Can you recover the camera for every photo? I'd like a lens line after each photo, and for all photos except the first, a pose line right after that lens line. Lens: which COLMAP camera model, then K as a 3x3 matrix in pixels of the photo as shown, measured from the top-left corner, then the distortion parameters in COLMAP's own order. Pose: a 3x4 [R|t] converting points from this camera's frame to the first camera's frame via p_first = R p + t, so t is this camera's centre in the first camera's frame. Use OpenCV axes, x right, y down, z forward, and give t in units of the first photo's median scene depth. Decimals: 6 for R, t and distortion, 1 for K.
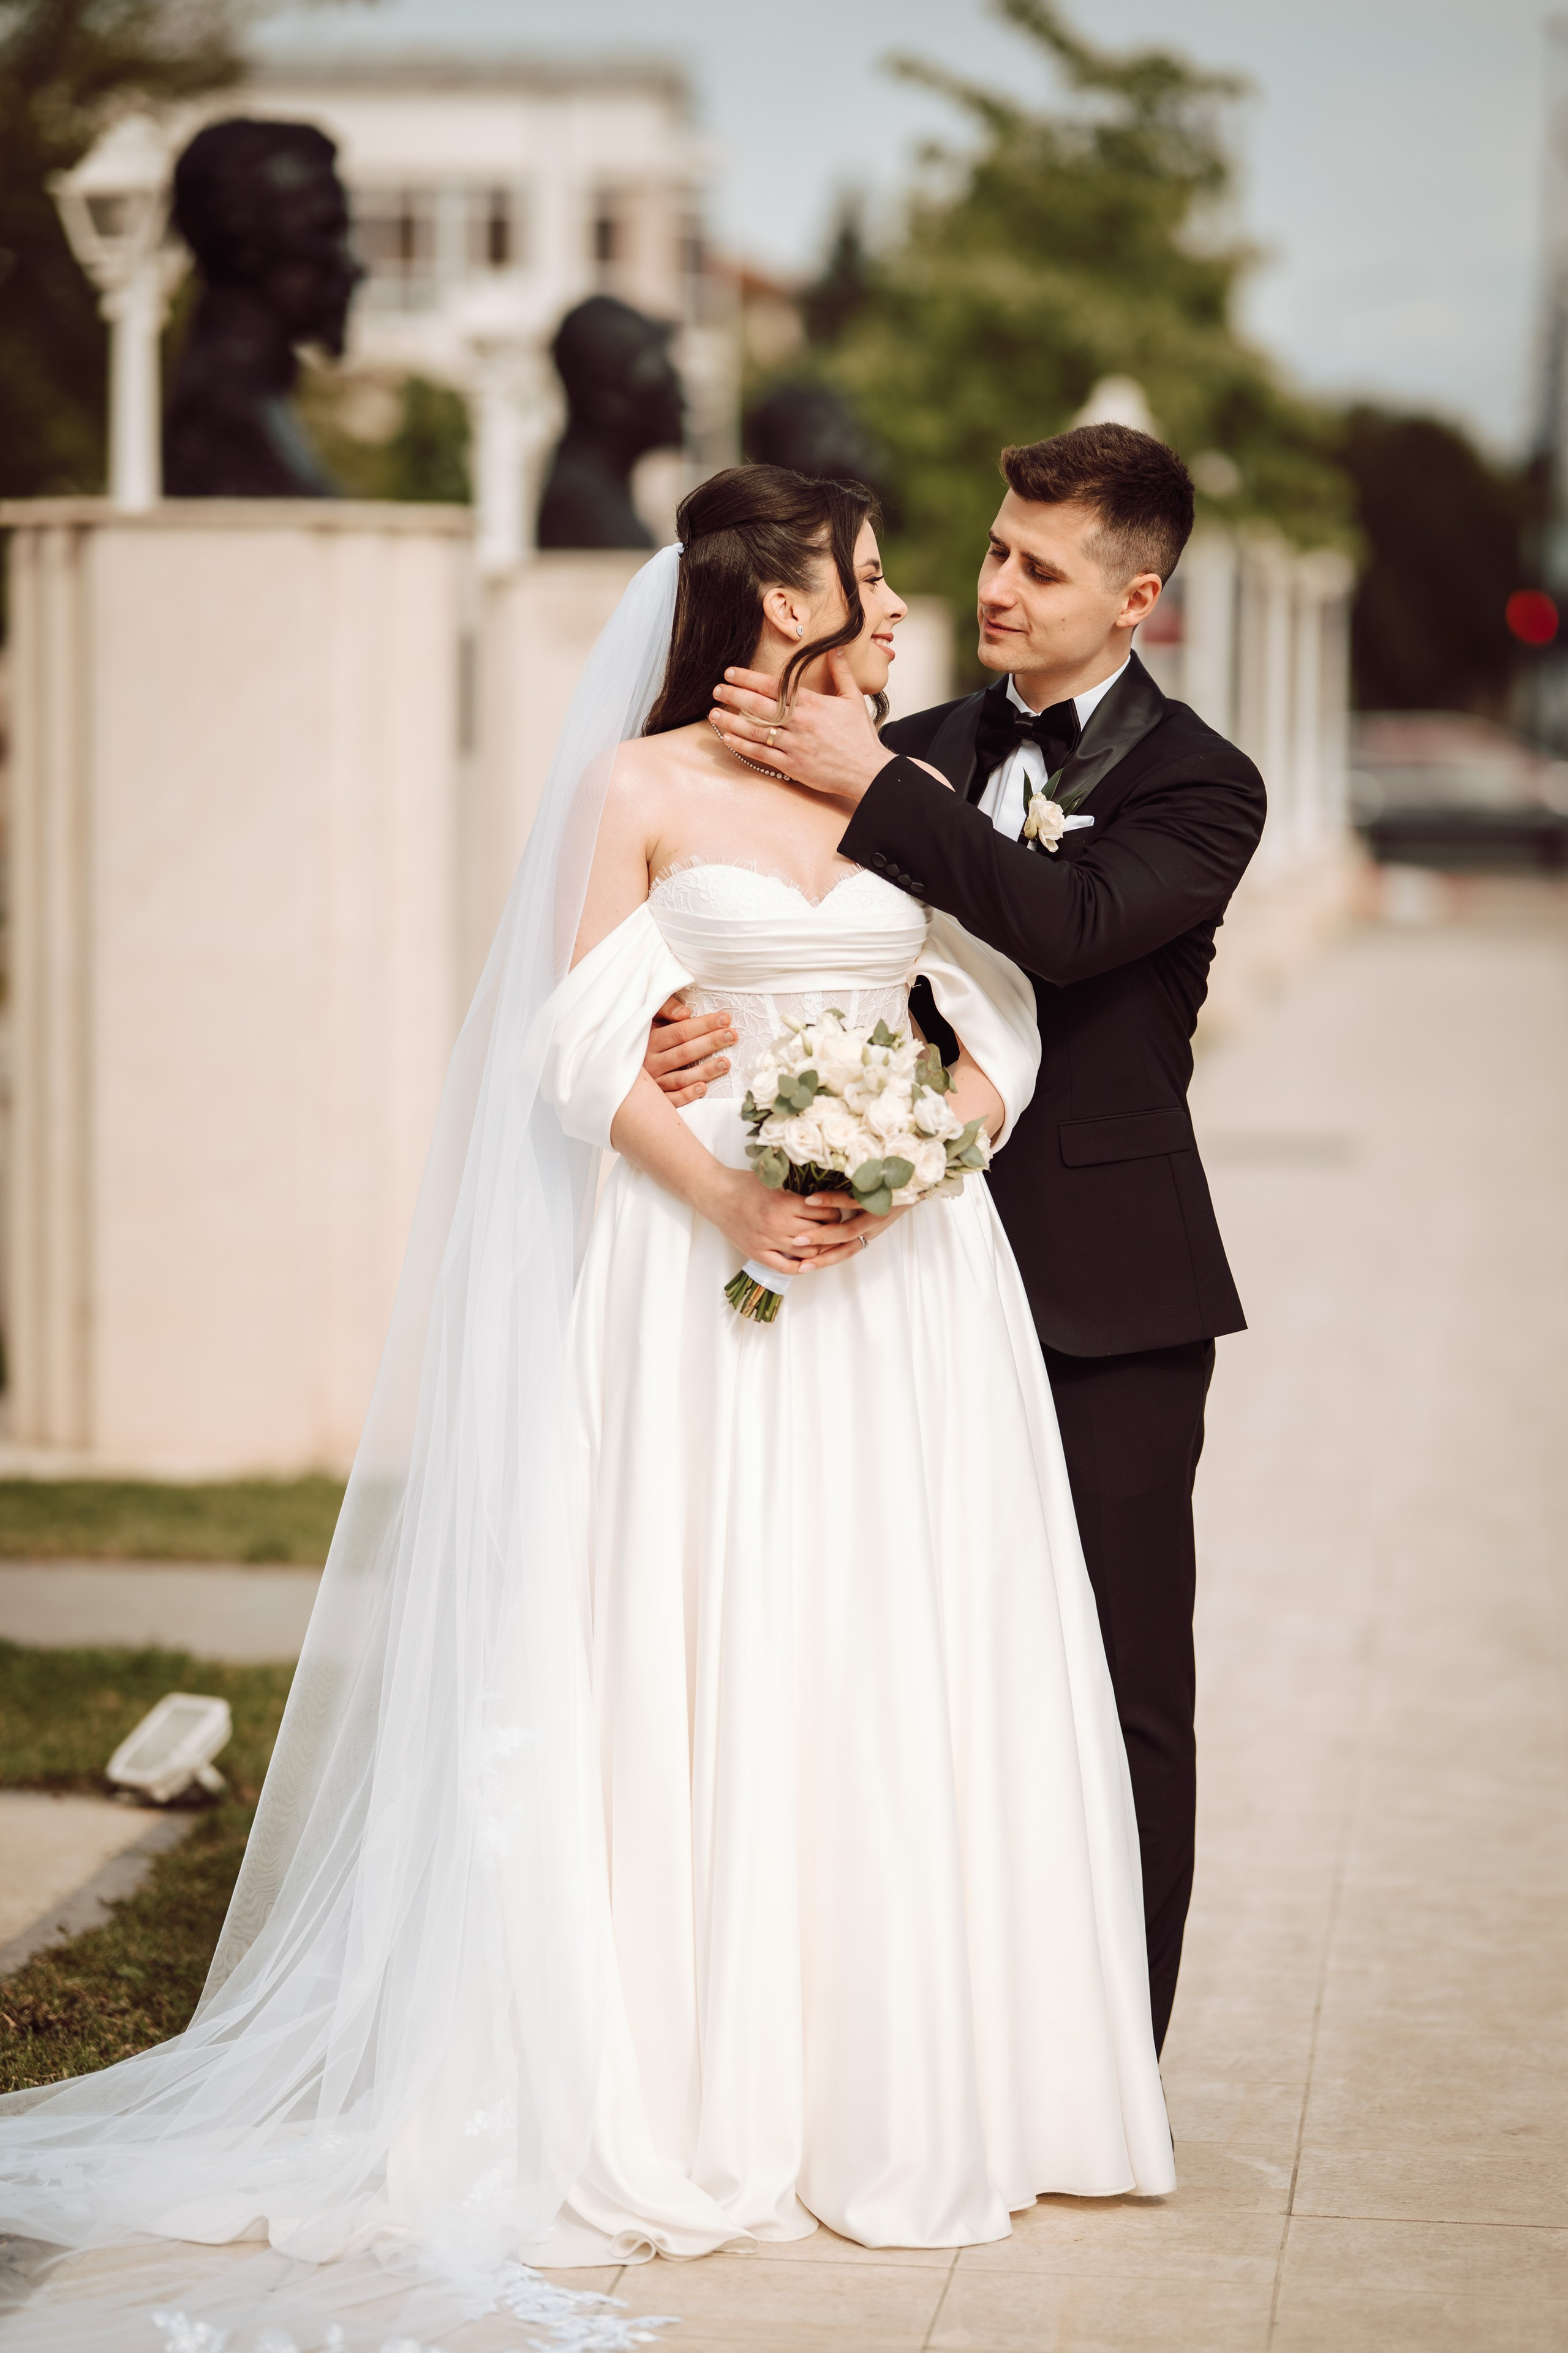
lens RADIAL K [[6263.1, 0, 783.5], [0, 6263.1, 1146.8], [0, 0, 1]] dist [-0.044798, 0.666171]
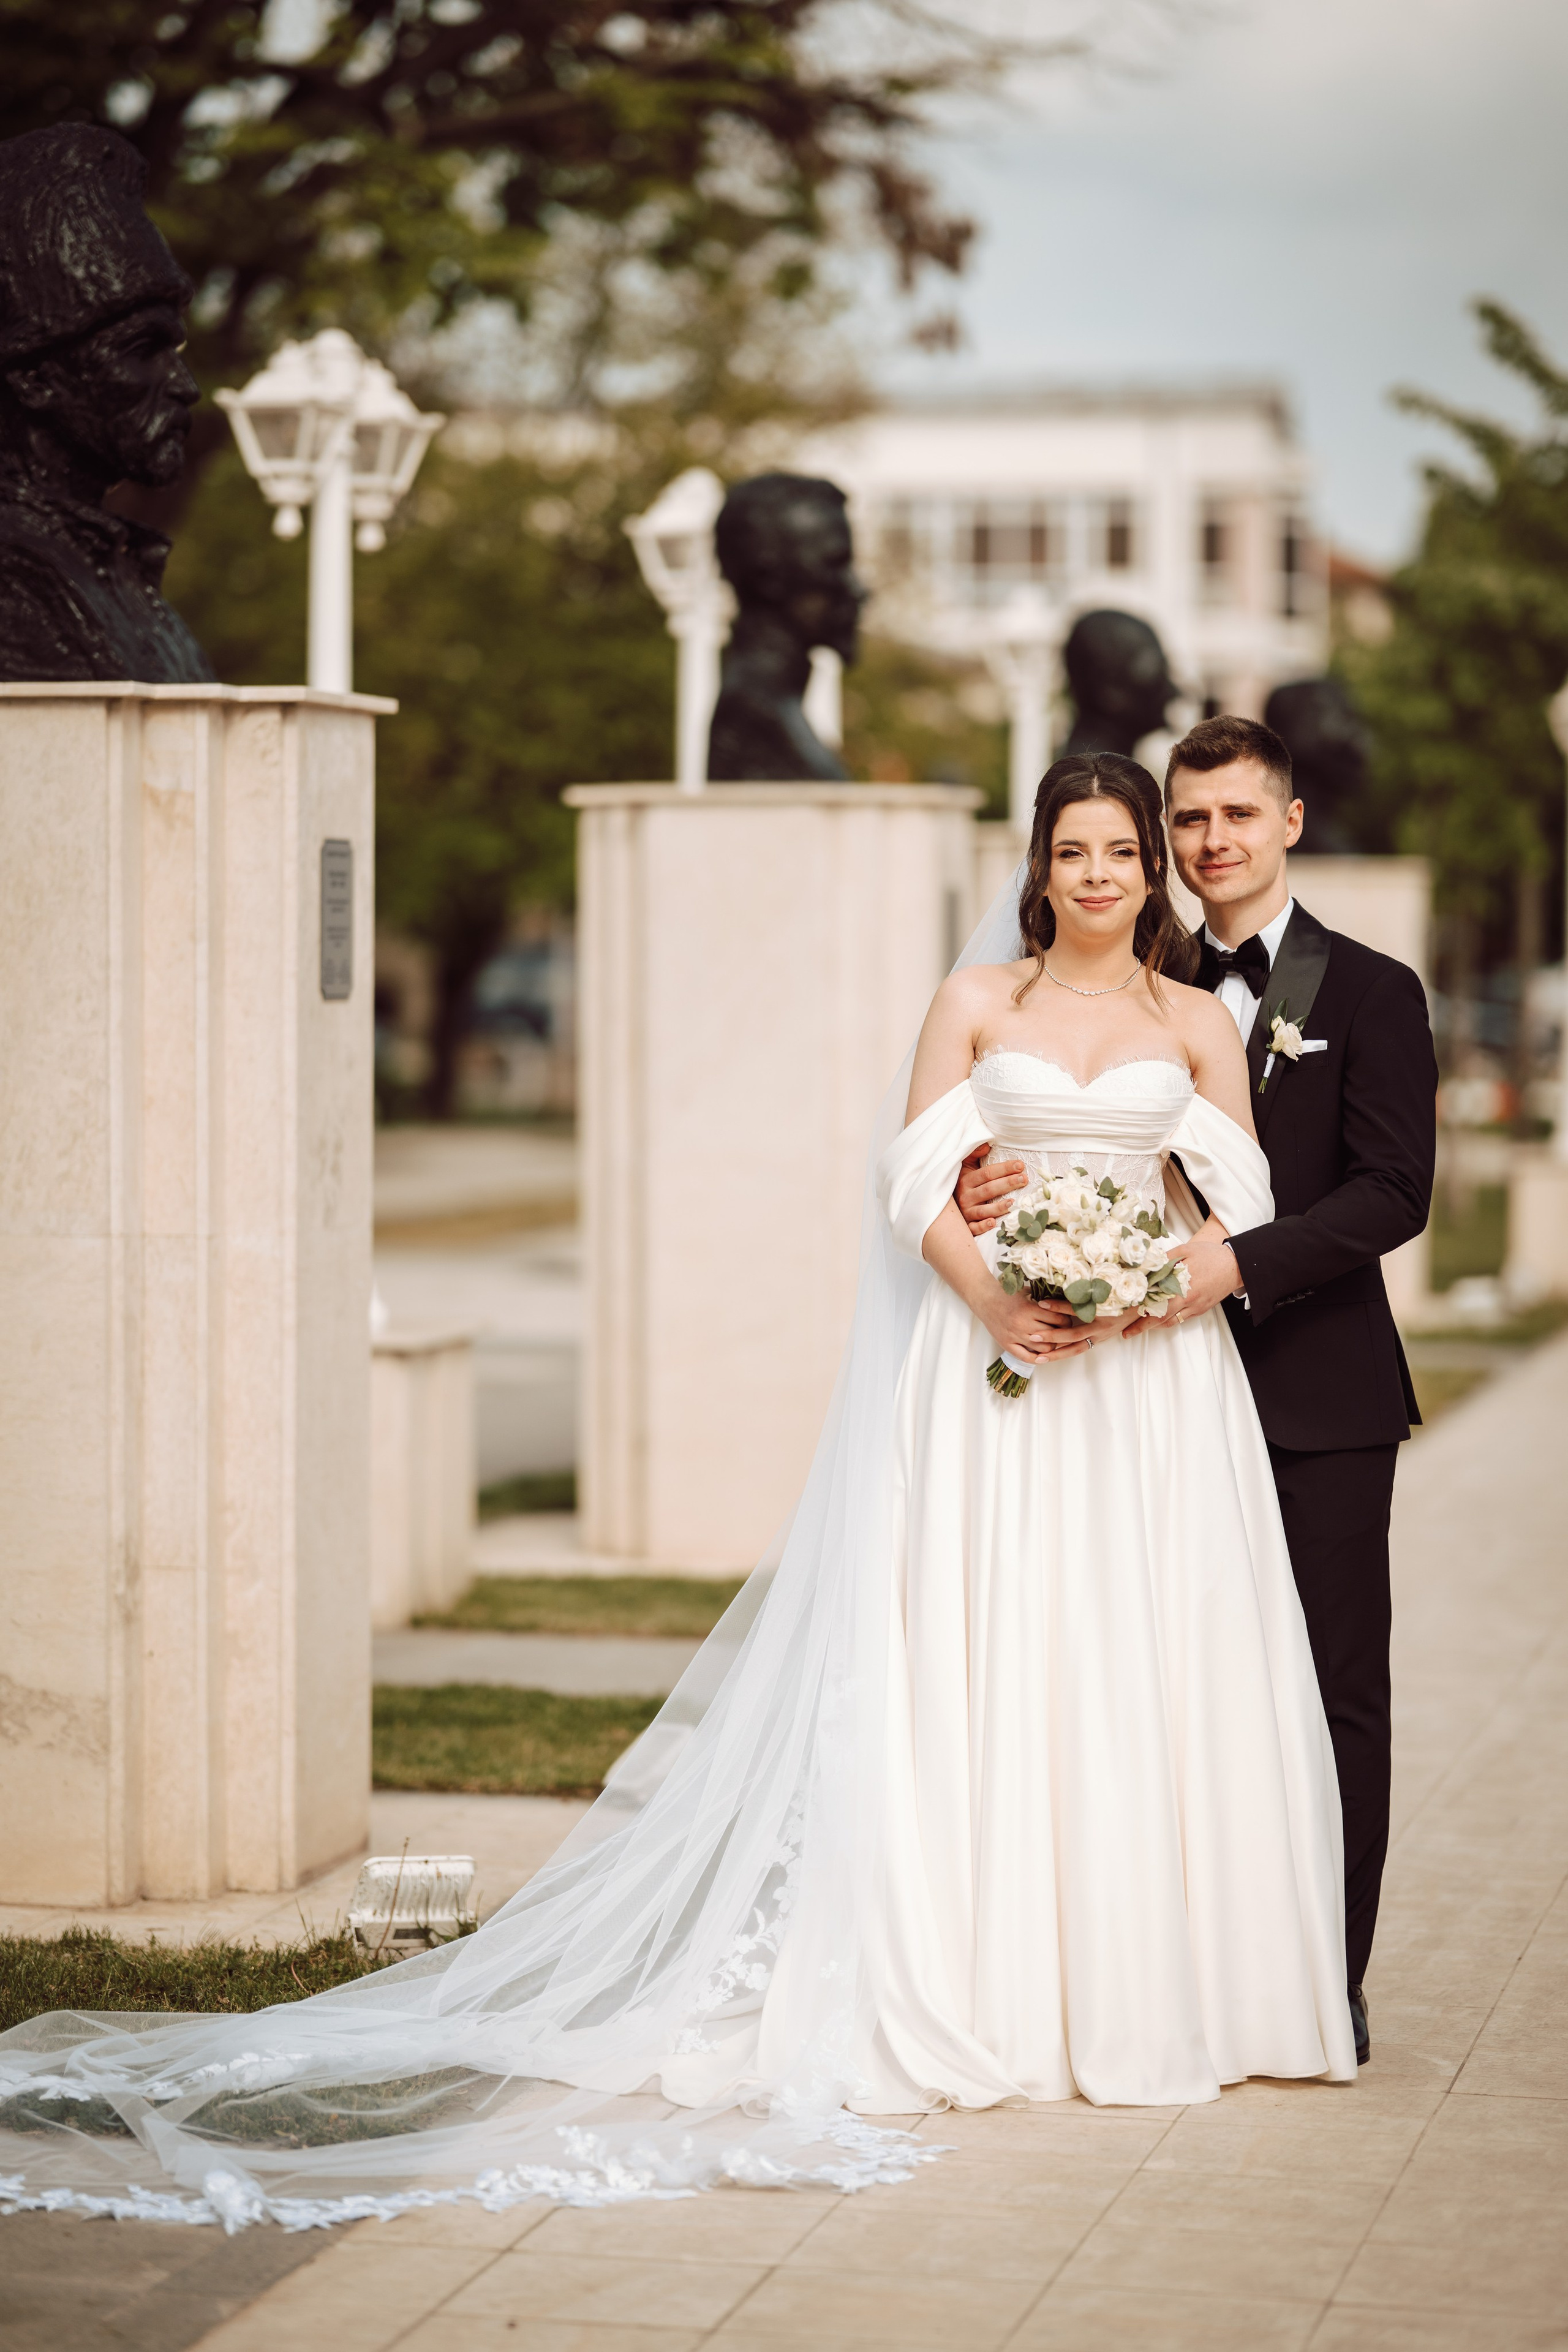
lens RADIAL K [[5787.4, 0, 784.0], [0, 5787.4, 1176.0], [0, 0, 1]] dist [-0.004730, 0.397634]
pose [[0.993131, -0.005036, -0.116900, 0.081997], [0.001185, 0.999455, -0.032983, 0.018764], [0.117002, 0.032618, 0.992596, -0.210027]]
